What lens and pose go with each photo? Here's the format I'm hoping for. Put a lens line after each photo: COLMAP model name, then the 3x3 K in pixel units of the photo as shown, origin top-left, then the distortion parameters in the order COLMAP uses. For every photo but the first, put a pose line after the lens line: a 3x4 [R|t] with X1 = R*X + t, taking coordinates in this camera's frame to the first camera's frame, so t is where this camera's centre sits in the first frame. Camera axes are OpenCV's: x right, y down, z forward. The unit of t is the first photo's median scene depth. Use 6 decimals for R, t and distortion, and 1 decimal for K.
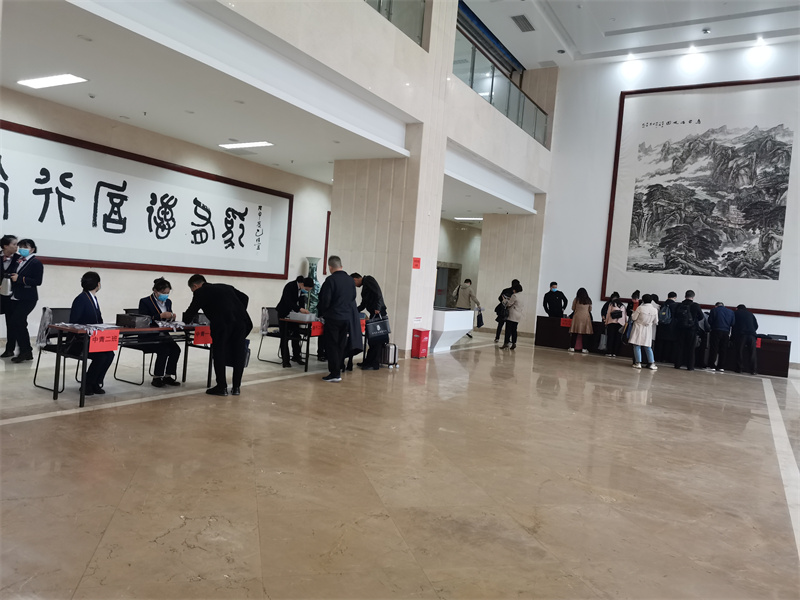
lens RADIAL K [[608.5, 0, 401.3], [0, 608.5, 307.9], [0, 0, 1]] dist [0.077678, -0.003186]
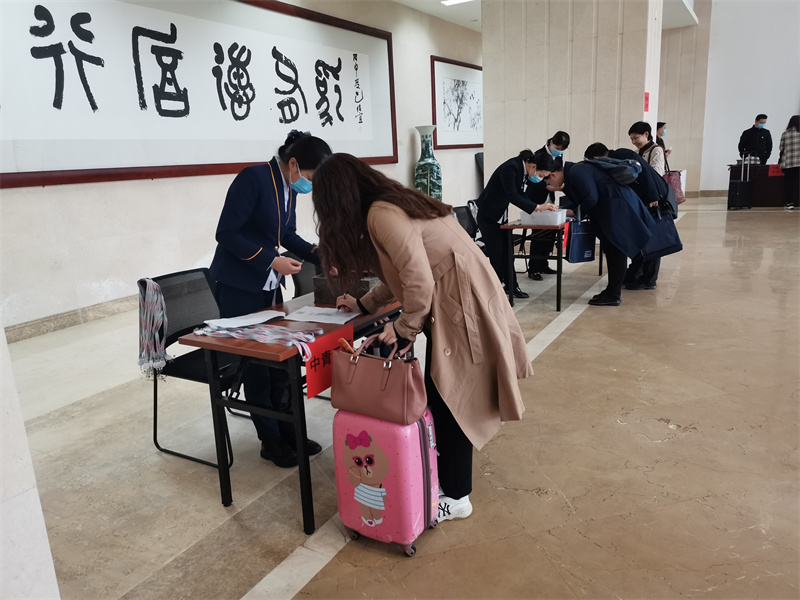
lens RADIAL K [[608.5, 0, 394.4], [0, 608.5, 294.3], [0, 0, 1]] dist [0.077678, -0.003186]
pose [[0.991453, -0.126167, -0.033222, -0.234683], [0.130049, 0.976090, 0.174173, -0.027188], [0.010453, -0.177005, 0.984154, 0.350354]]
